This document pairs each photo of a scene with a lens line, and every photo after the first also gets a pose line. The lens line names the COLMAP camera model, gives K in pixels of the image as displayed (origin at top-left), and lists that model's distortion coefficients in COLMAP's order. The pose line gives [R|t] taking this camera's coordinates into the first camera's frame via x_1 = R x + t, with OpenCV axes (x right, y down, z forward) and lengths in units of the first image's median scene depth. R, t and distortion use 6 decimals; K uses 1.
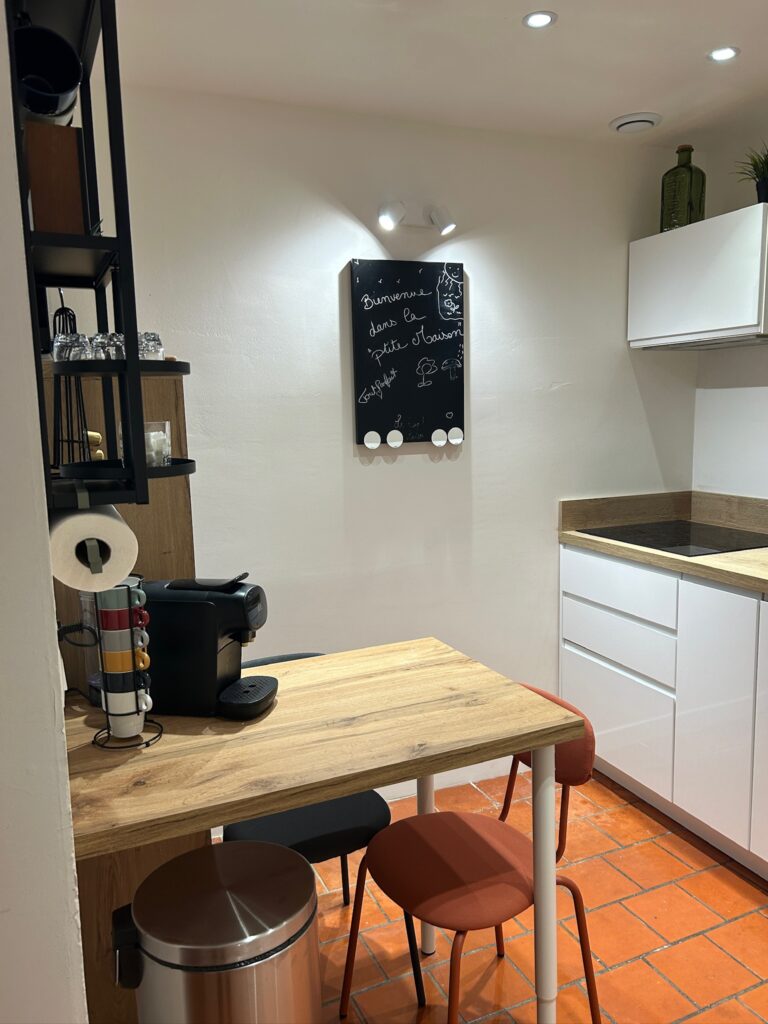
lens RADIAL K [[768.5, 0, 389.4], [0, 768.5, 518.1], [0, 0, 1]] dist [0.047209, -0.052754]
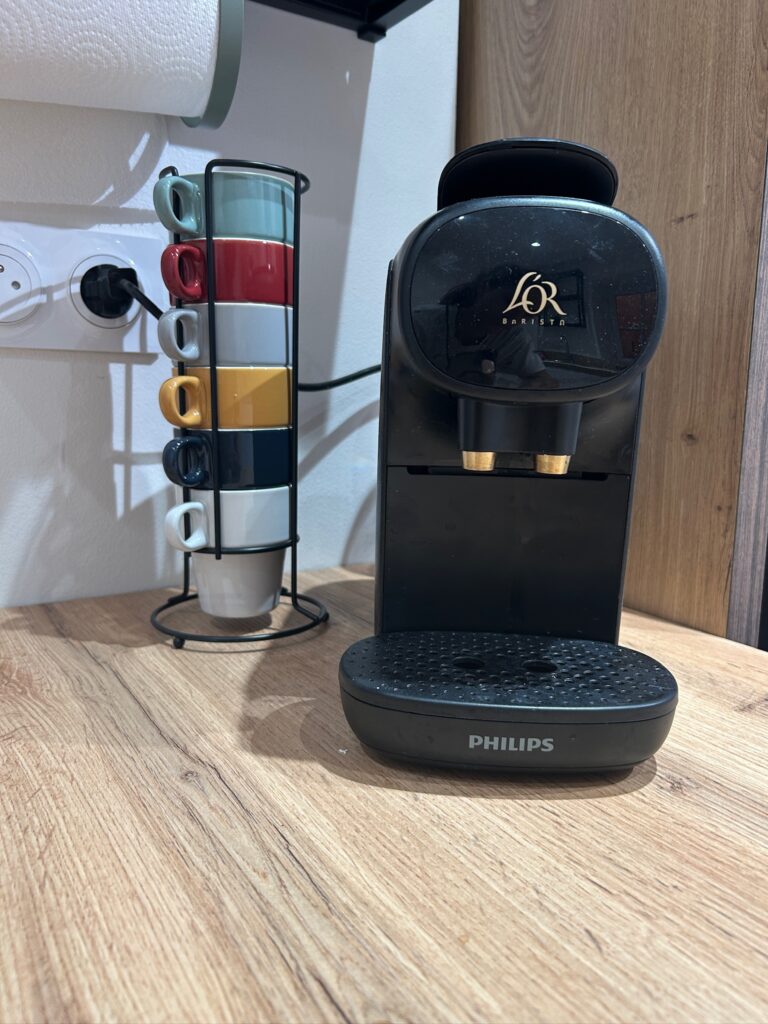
lens RADIAL K [[794.6, 0, 378.3], [0, 794.6, 512.1], [0, 0, 1]] dist [0.000905, -0.002744]
pose [[0.142079, 0.195125, -0.970433, 0.044280], [-0.163652, 0.971517, 0.171384, 0.147942], [0.976233, 0.134464, 0.169965, 0.972670]]
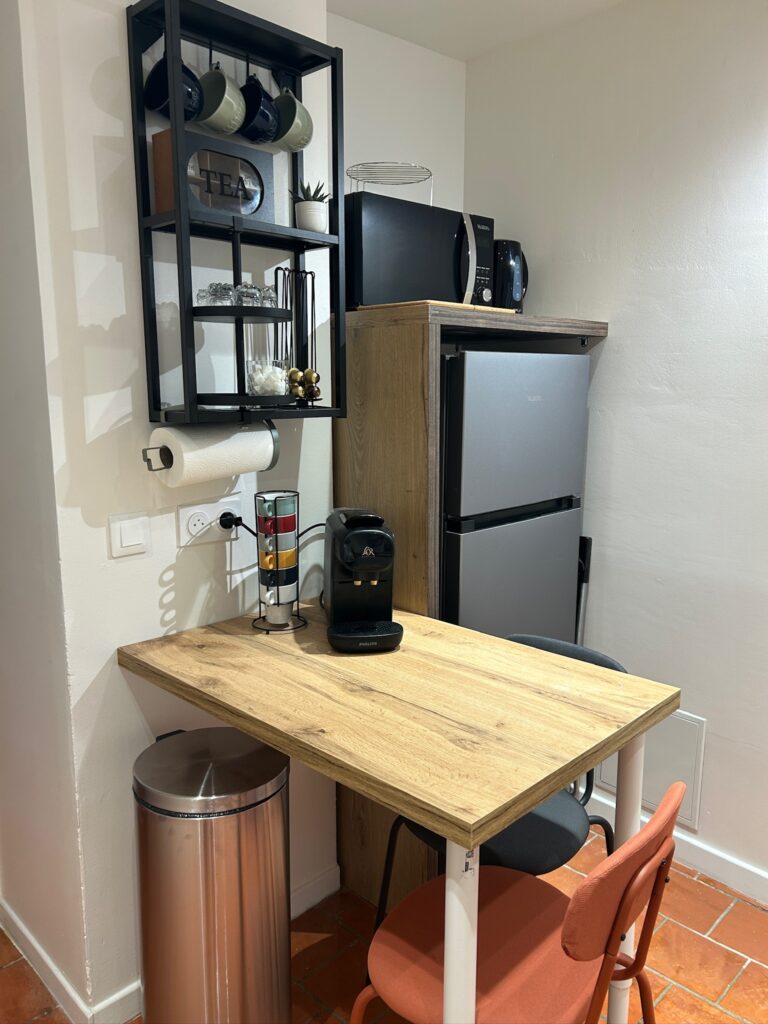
lens RADIAL K [[768.5, 0, 389.4], [0, 768.5, 518.1], [0, 0, 1]] dist [0.047209, -0.052754]
pose [[0.370412, 0.190392, -0.909146, 0.774382], [-0.146039, 0.978532, 0.145422, -0.079569], [0.917315, 0.078904, 0.390265, 0.660456]]
